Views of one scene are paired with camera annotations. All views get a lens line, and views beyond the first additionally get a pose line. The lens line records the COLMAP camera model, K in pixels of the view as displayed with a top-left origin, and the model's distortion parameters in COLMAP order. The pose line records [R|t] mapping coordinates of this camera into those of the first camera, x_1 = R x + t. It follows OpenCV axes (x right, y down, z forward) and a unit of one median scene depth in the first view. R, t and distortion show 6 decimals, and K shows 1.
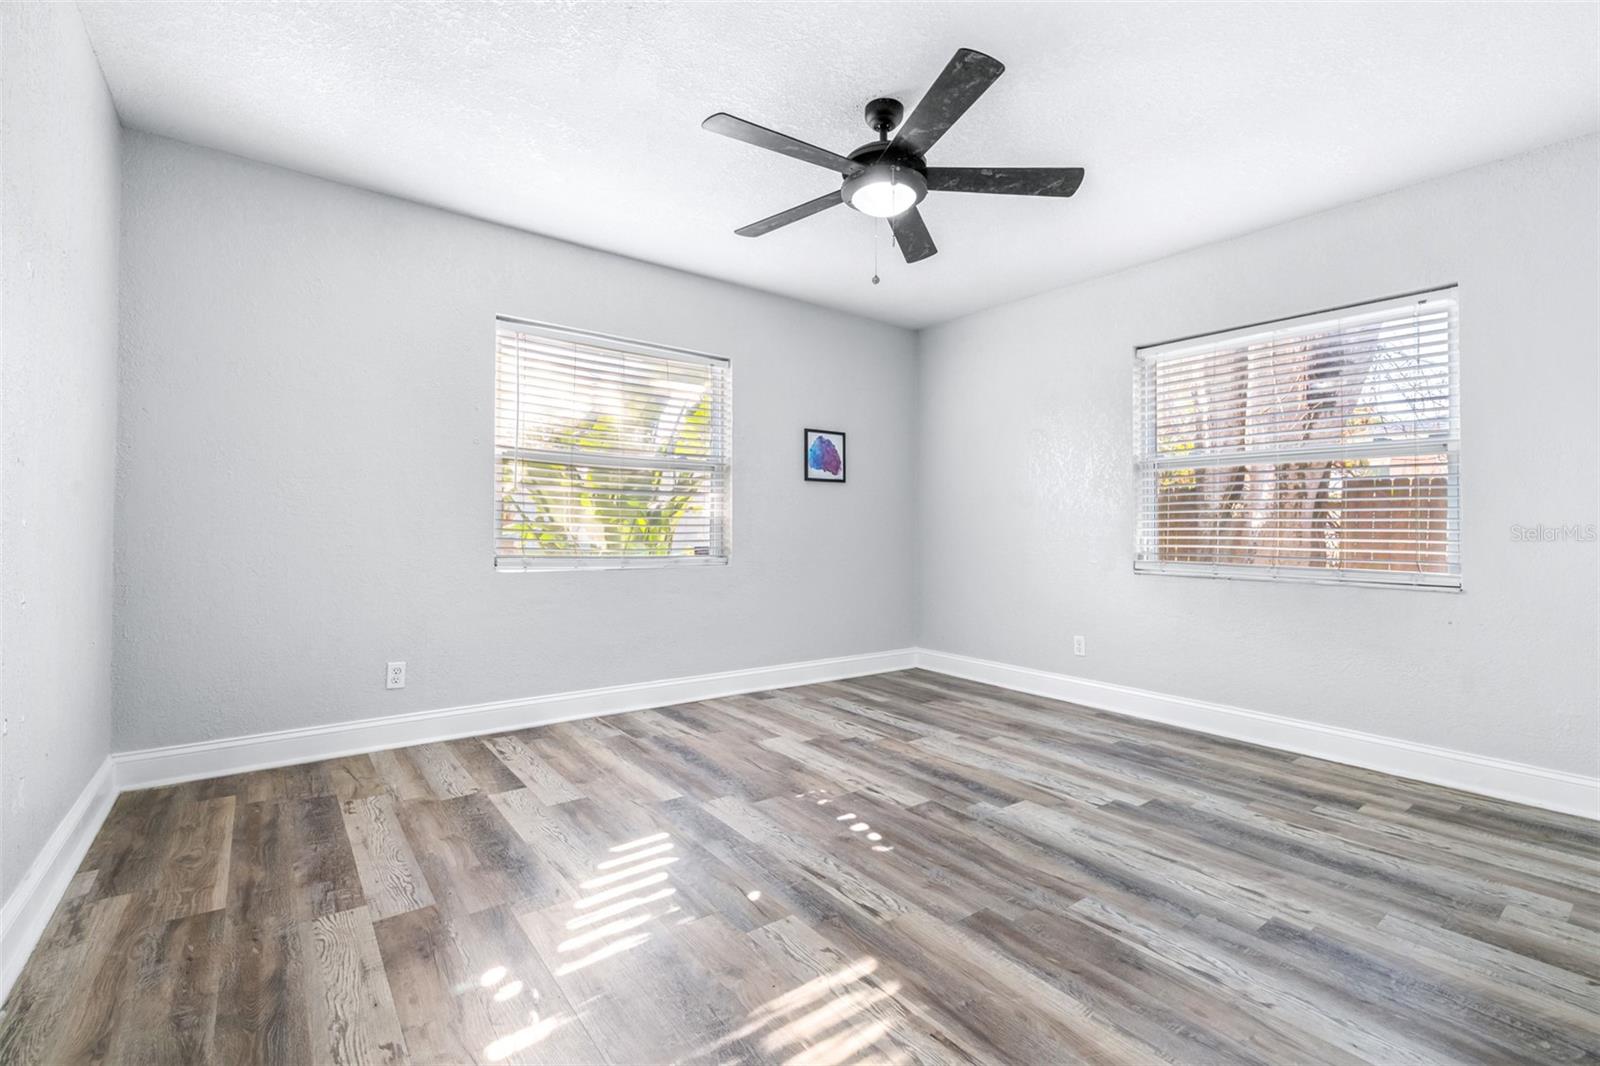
lens RADIAL K [[685.1, 0, 785.6], [0, 685.1, 529.6], [0, 0, 1]] dist [0.000304, -0.000291]
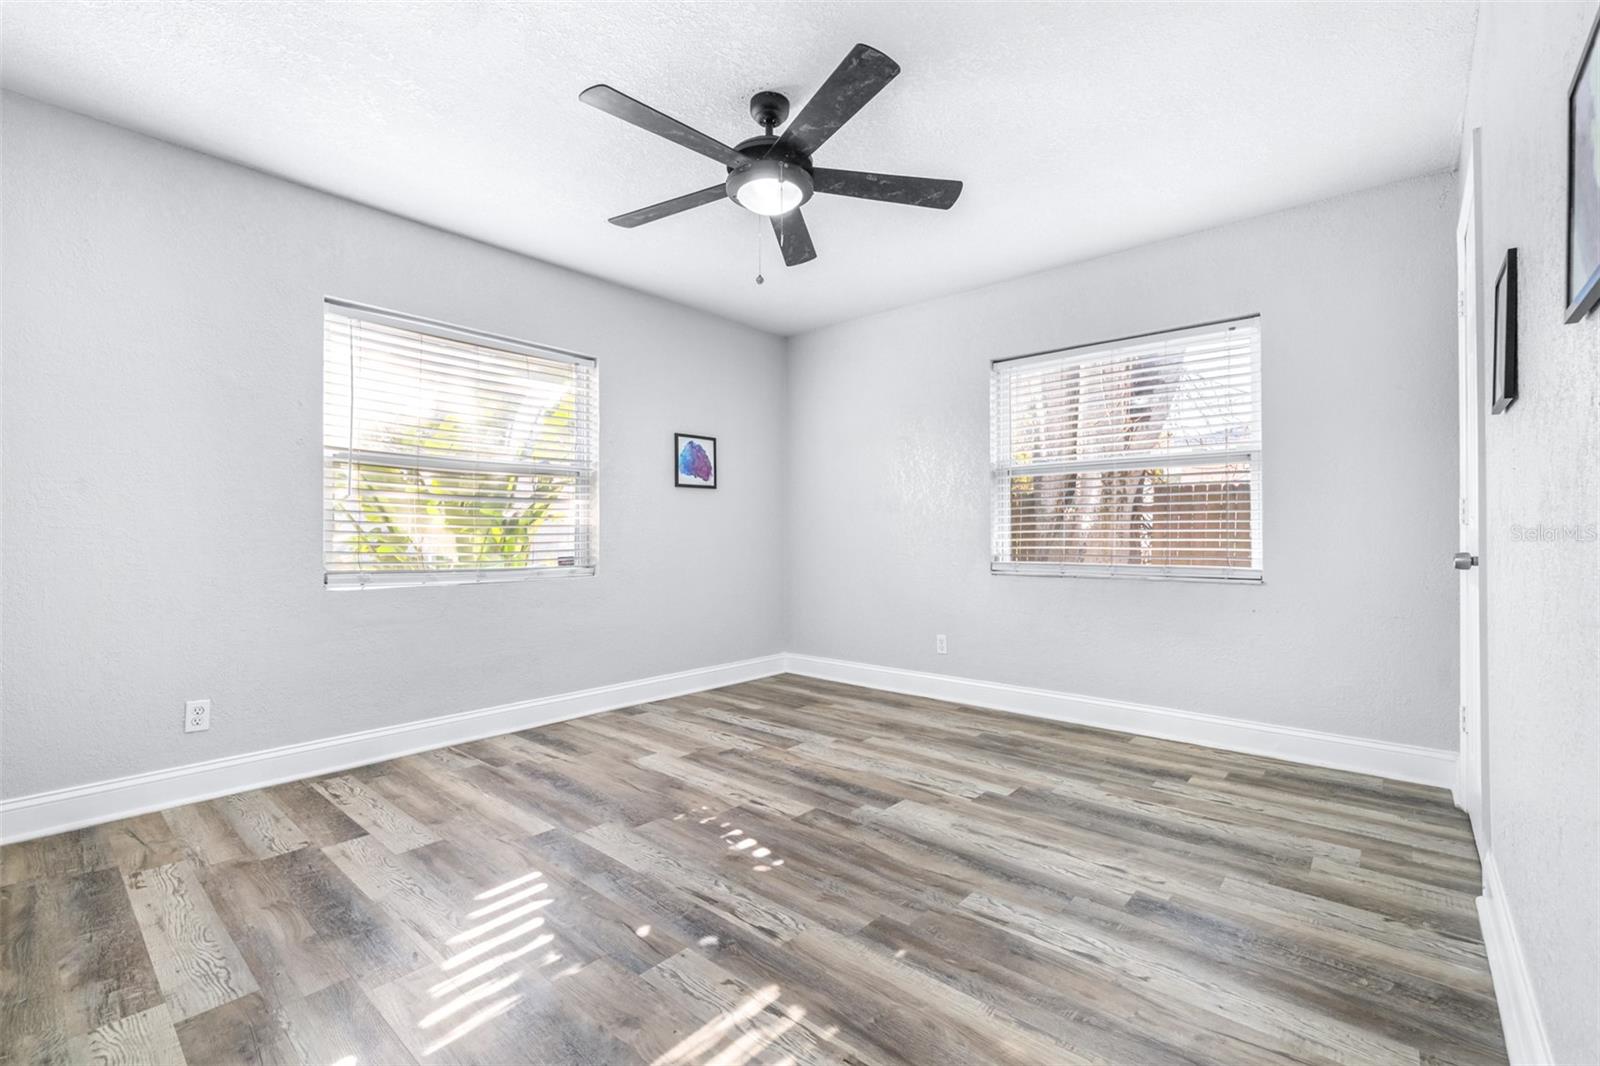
lens RADIAL K [[681.5, 0, 774.6], [0, 681.5, 532.9], [0, 0, 1]] dist [-0.000583, -0.000406]
pose [[0.981196, -0.012868, 0.192584, -0.031609], [0.013771, 0.999900, -0.003351, -0.001426], [-0.192521, 0.005940, 0.981275, 0.039788]]
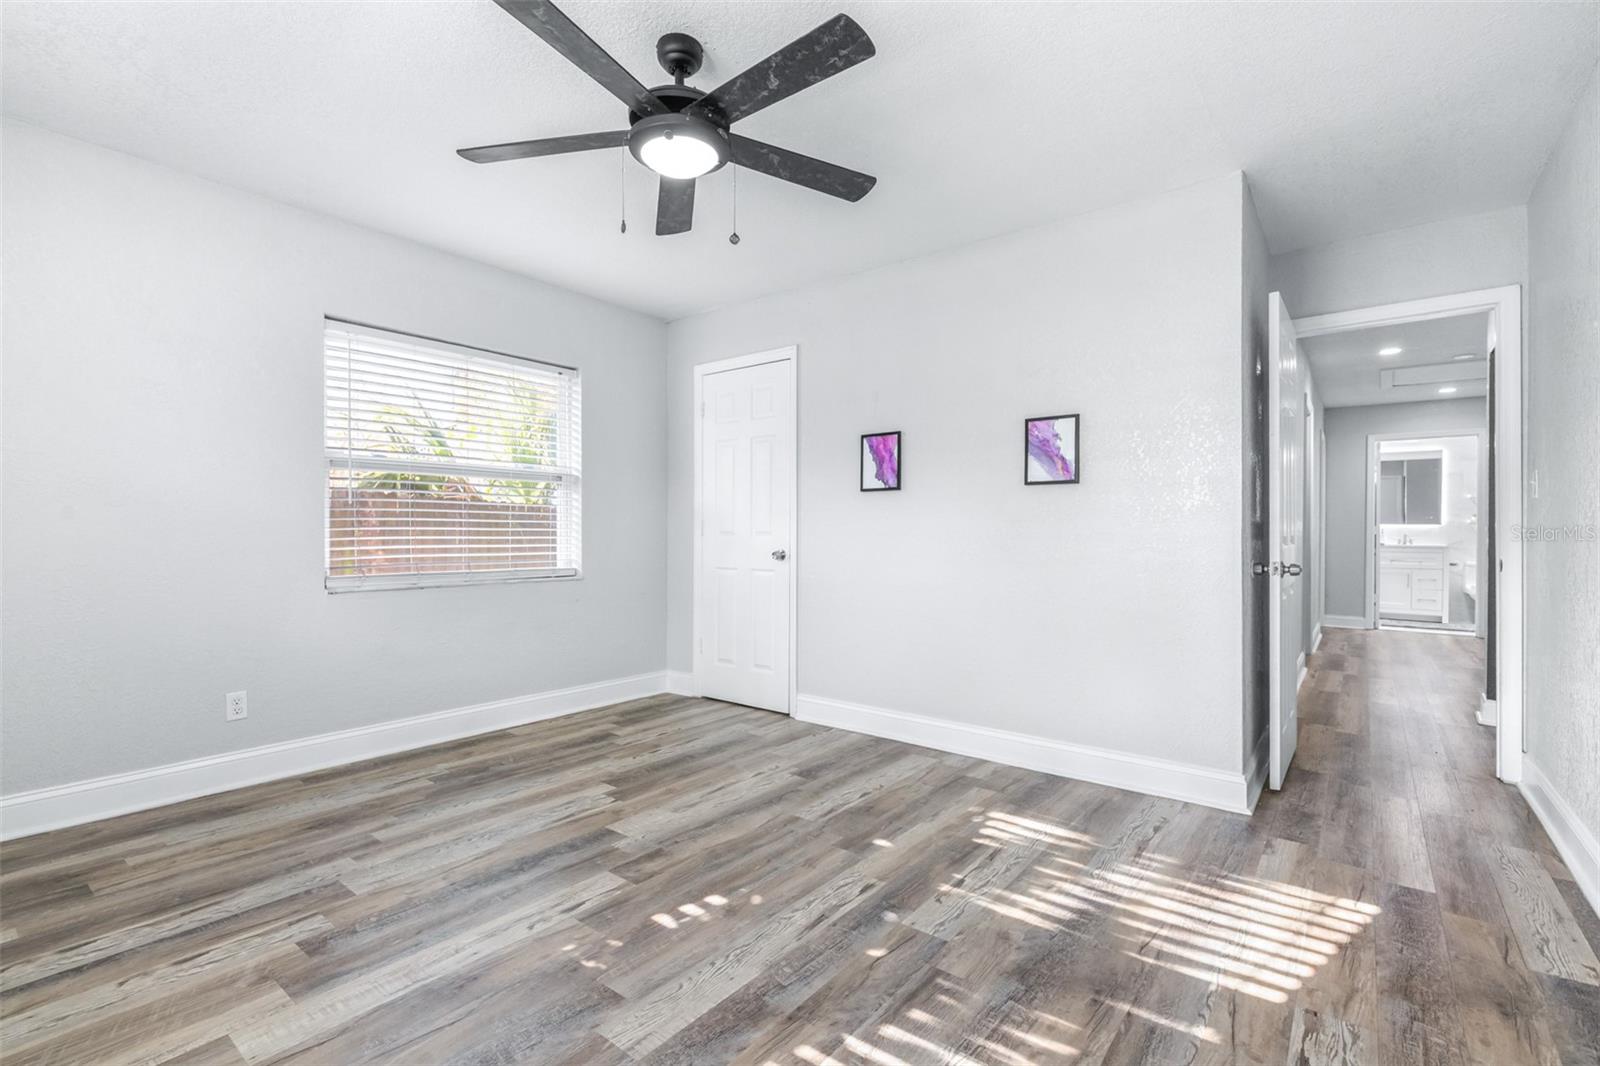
lens RADIAL K [[719.0, 0, 816.5], [0, 719.0, 527.1], [0, 0, 1]] dist [-0.001644, -0.000136]
pose [[-0.263520, -0.004358, 0.964644, -0.710645], [-0.003954, 0.999986, 0.003438, -0.030778], [-0.964646, -0.002908, -0.263533, 0.996856]]
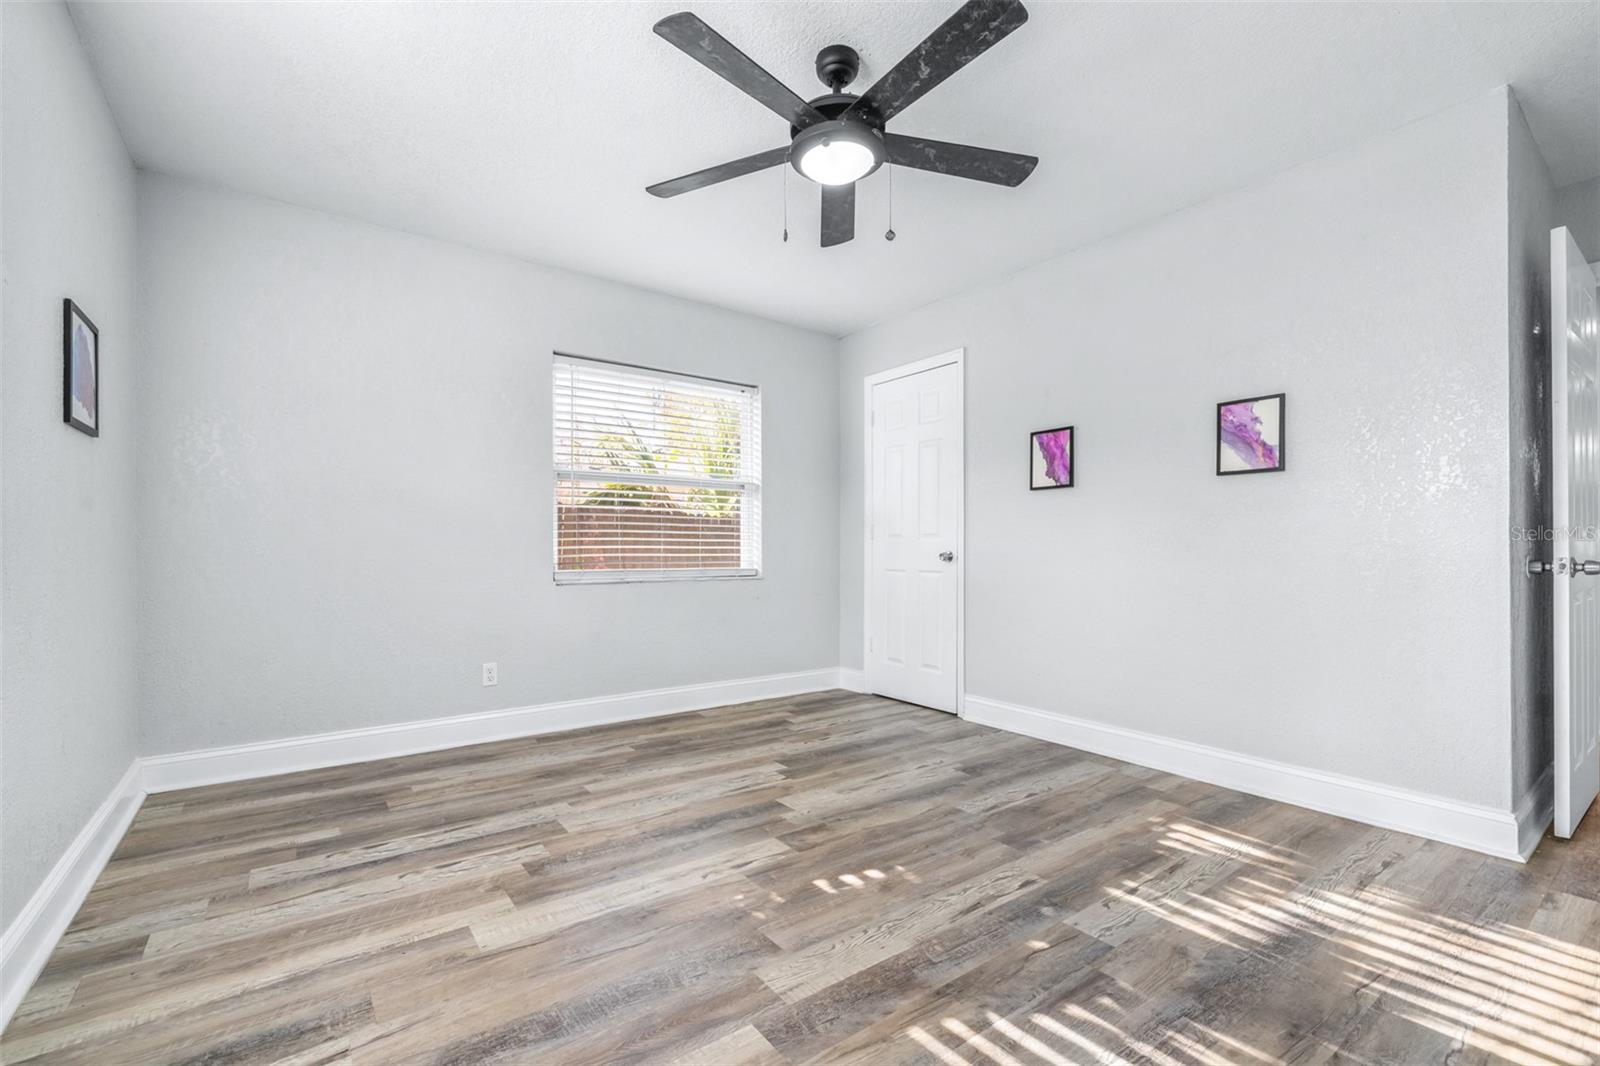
lens RADIAL K [[693.6, 0, 800.1], [0, 693.6, 543.1], [0, 0, 1]] dist [-0.000549, -0.000367]
pose [[0.010107, -0.002024, 0.999947, -0.707073], [0.000892, 0.999998, 0.002015, 0.005612], [-0.999949, 0.000872, 0.010108, 0.966967]]
